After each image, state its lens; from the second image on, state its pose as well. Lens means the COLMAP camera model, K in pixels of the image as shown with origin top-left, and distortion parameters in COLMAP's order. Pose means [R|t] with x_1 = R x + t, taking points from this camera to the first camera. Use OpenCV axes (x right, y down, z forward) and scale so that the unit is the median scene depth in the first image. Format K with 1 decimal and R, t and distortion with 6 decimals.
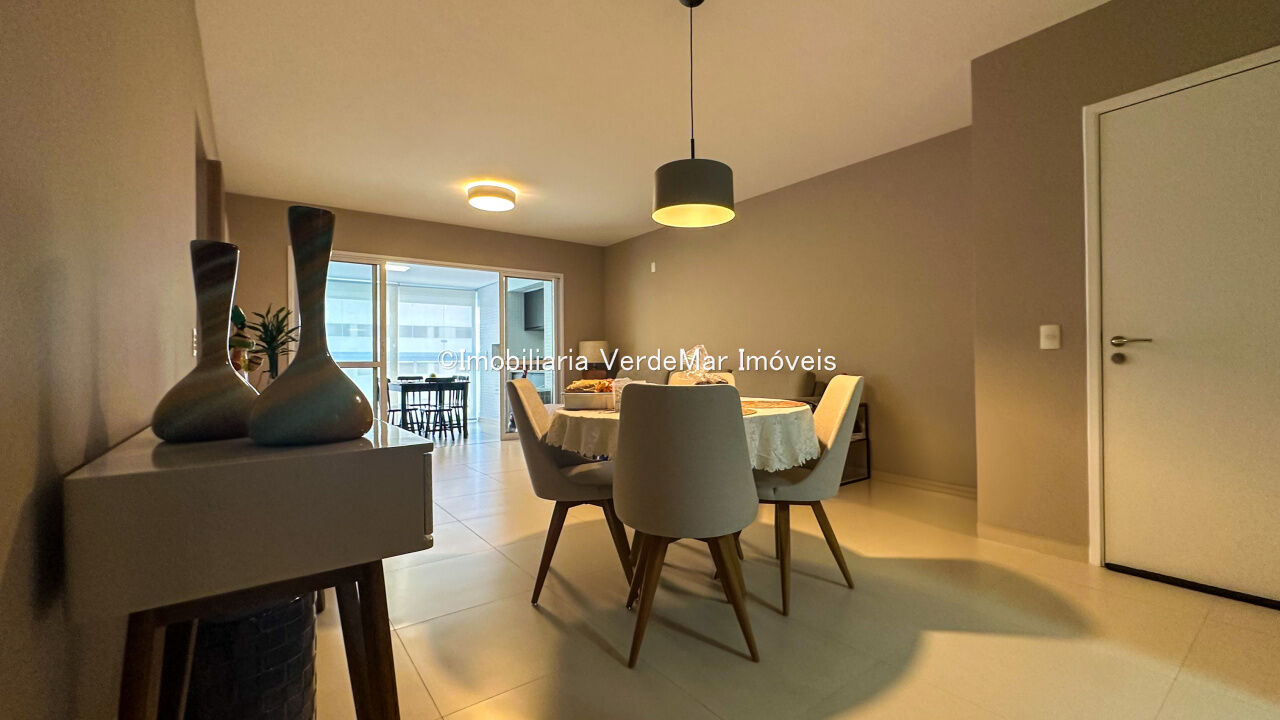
lens RADIAL K [[534.5, 0, 650.5], [0, 534.5, 358.7], [0, 0, 1]] dist [-0.003896, 0.000218]
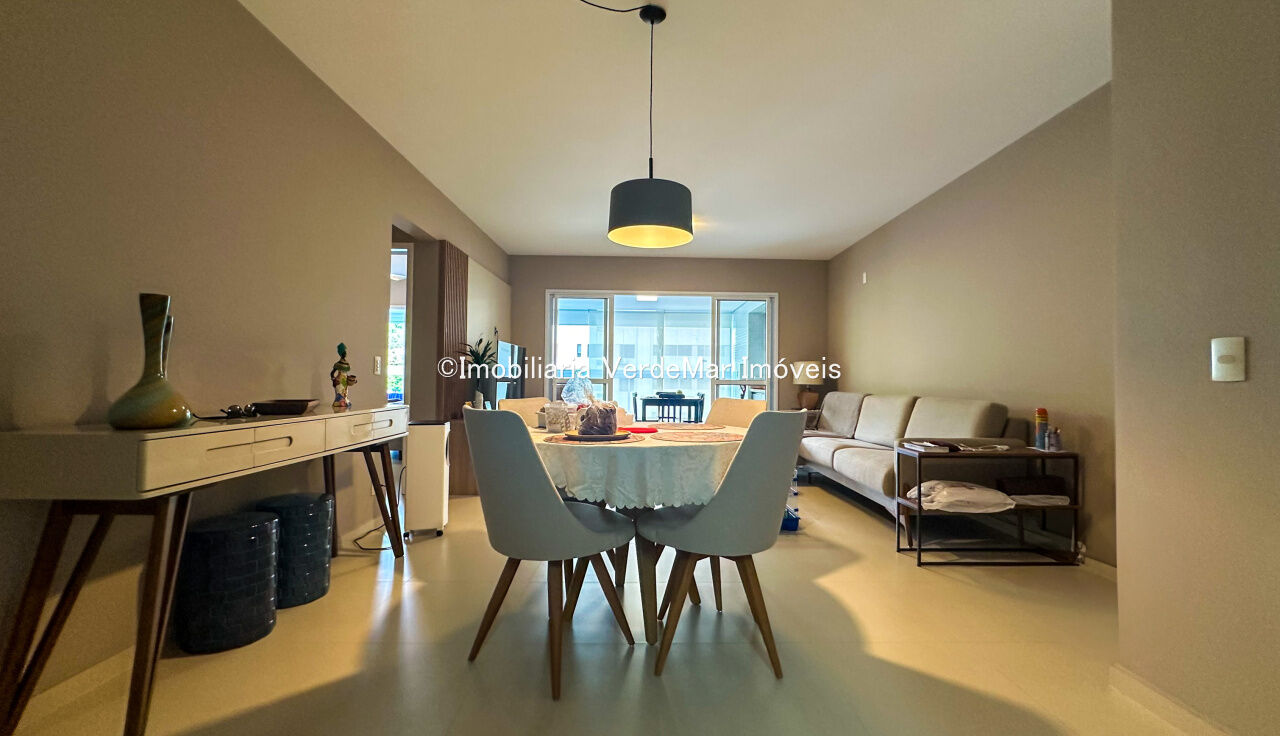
lens RADIAL K [[527.1, 0, 646.7], [0, 527.1, 362.5], [0, 0, 1]] dist [-0.000874, -0.000049]
pose [[0.804144, 0.000909, -0.594434, 0.213158], [-0.016944, 0.999628, -0.021392, -0.005729], [0.594193, 0.027274, 0.803860, 0.077966]]
